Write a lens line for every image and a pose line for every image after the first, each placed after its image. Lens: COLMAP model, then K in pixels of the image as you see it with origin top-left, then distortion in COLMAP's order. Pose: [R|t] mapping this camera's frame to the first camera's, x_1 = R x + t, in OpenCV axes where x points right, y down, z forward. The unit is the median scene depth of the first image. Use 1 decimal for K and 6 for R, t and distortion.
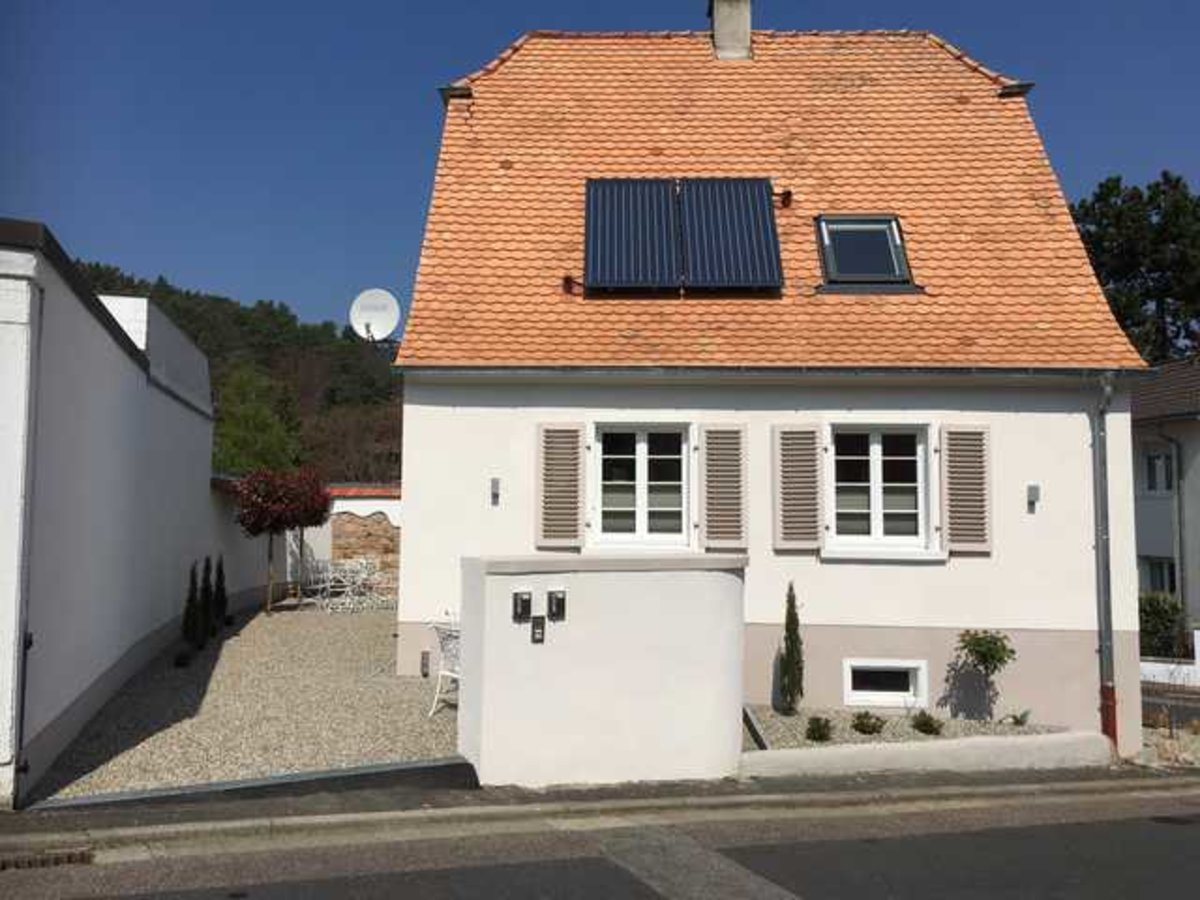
lens RADIAL K [[1086.8, 0, 600.0], [0, 1086.8, 450.0], [0, 0, 1]] dist [0.134722, 0.004801]
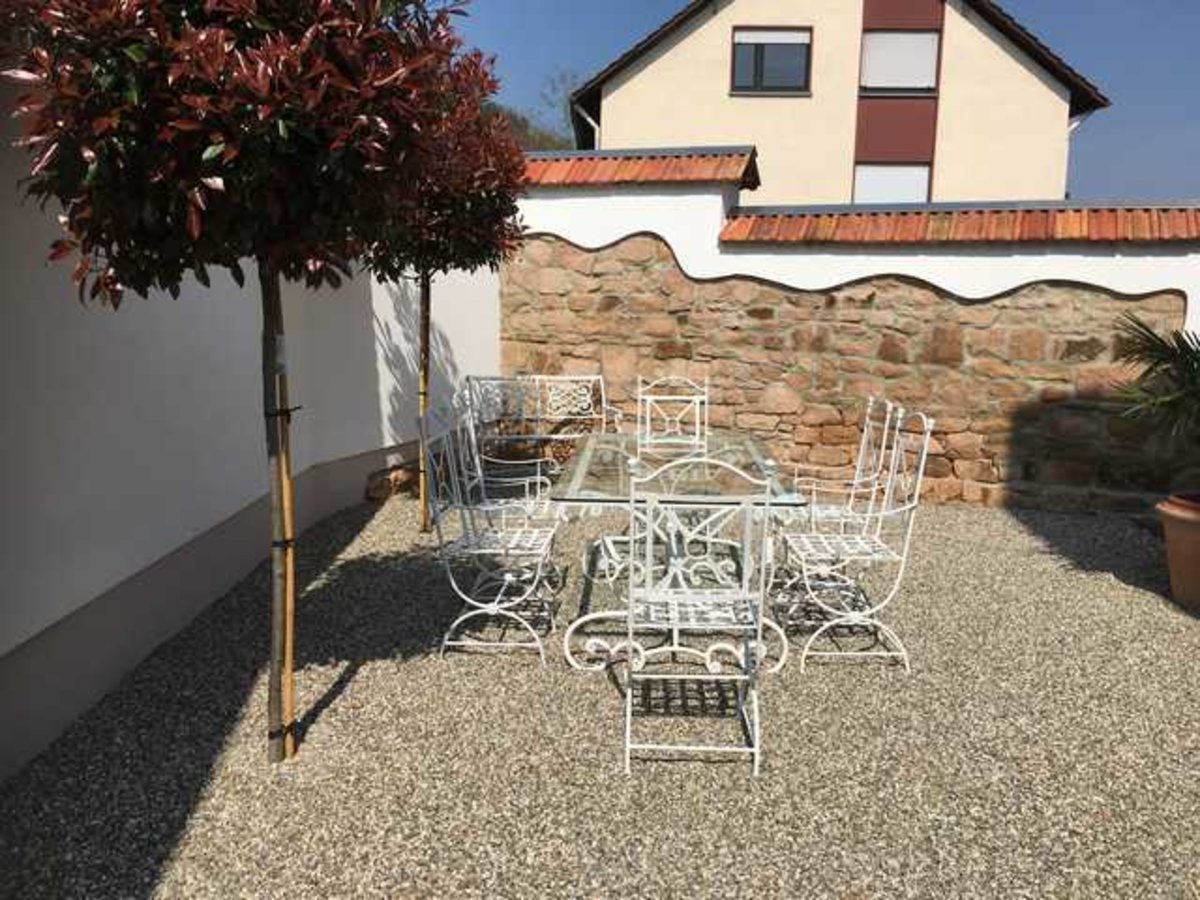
lens RADIAL K [[1086.8, 0, 600.0], [0, 1086.8, 450.0], [0, 0, 1]] dist [0.134722, 0.004801]
pose [[0.996908, 0.016159, -0.076902, -0.198460], [-0.000205, 0.979160, 0.203089, 0.056841], [0.078581, -0.202445, 0.976136, 0.700293]]
